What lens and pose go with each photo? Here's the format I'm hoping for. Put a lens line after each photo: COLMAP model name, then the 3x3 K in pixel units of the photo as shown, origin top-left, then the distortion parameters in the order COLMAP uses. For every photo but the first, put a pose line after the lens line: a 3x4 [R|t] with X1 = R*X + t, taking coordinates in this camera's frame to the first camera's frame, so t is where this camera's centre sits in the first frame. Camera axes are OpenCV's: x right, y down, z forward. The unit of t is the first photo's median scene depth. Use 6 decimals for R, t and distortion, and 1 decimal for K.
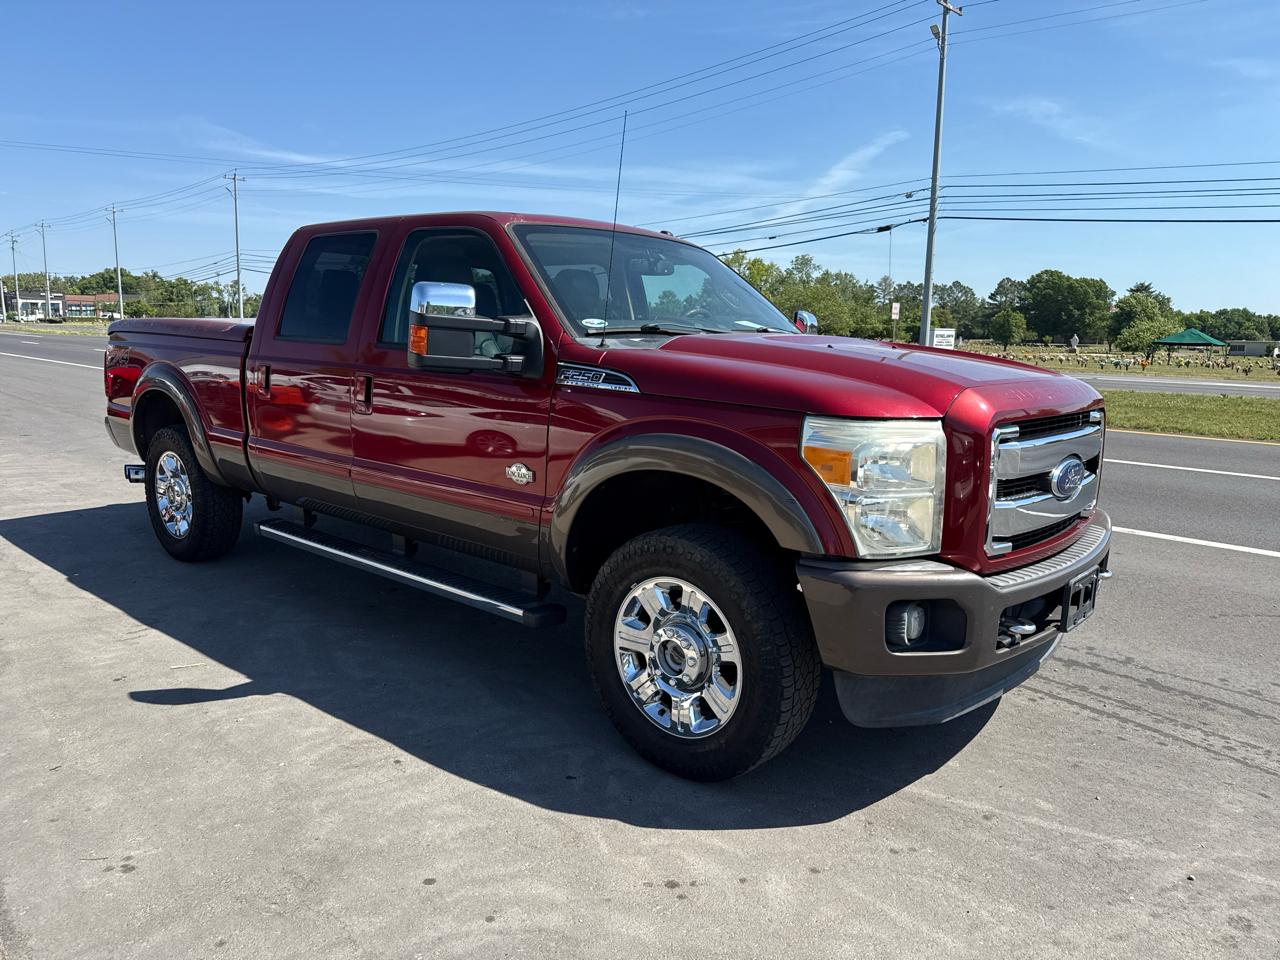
lens RADIAL K [[947.2, 0, 630.5], [0, 947.2, 481.3], [0, 0, 1]] dist [0.034549, -0.048671]
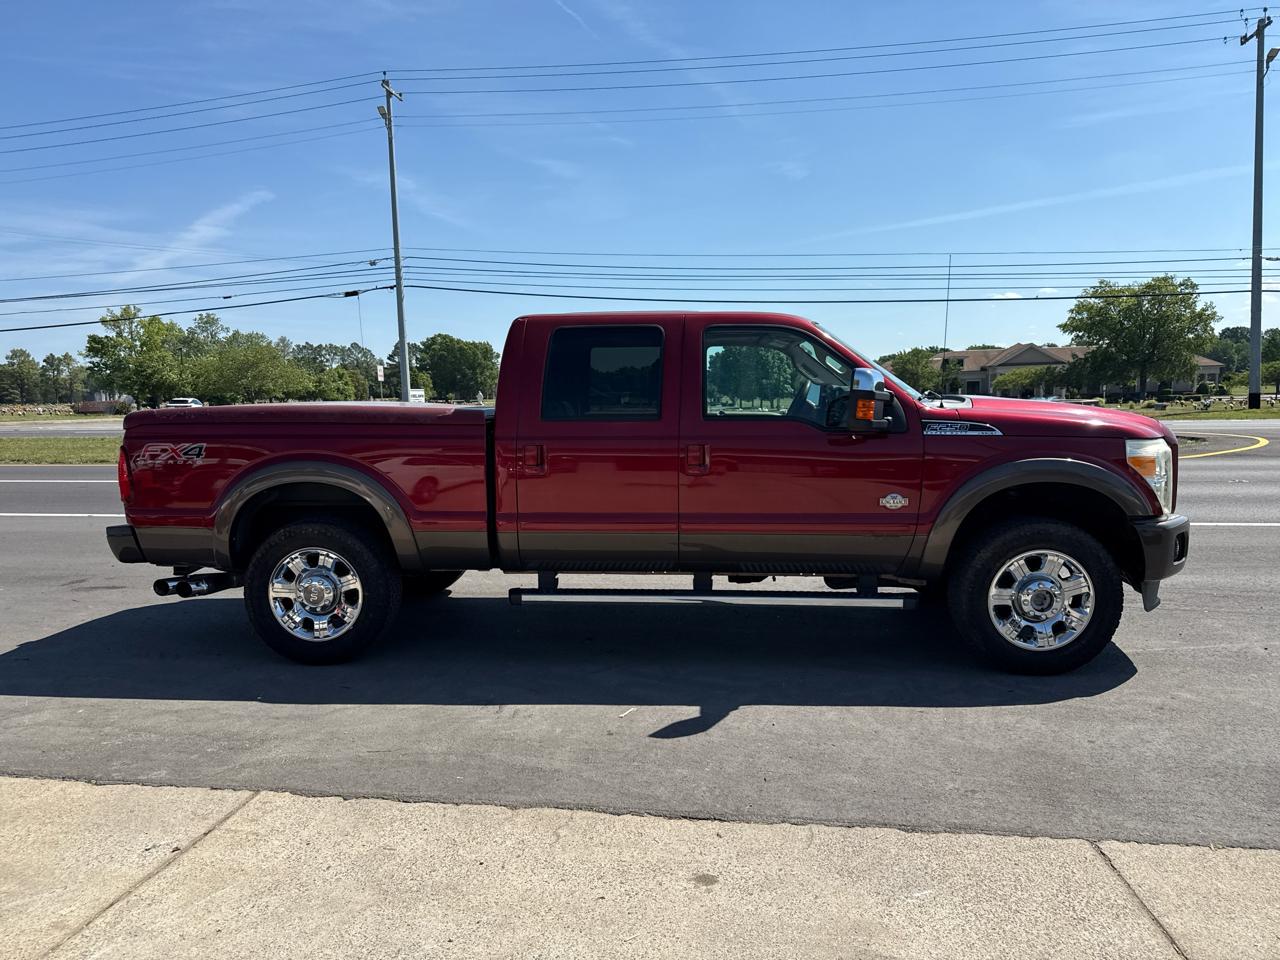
lens RADIAL K [[947.2, 0, 646.5], [0, 947.2, 503.0], [0, 0, 1]] dist [0.034549, -0.048671]
pose [[0.779009, -0.100377, 0.618925, -0.148207], [0.124242, 0.992242, 0.004545, -0.006689], [-0.614580, 0.073356, 0.785437, 0.014644]]
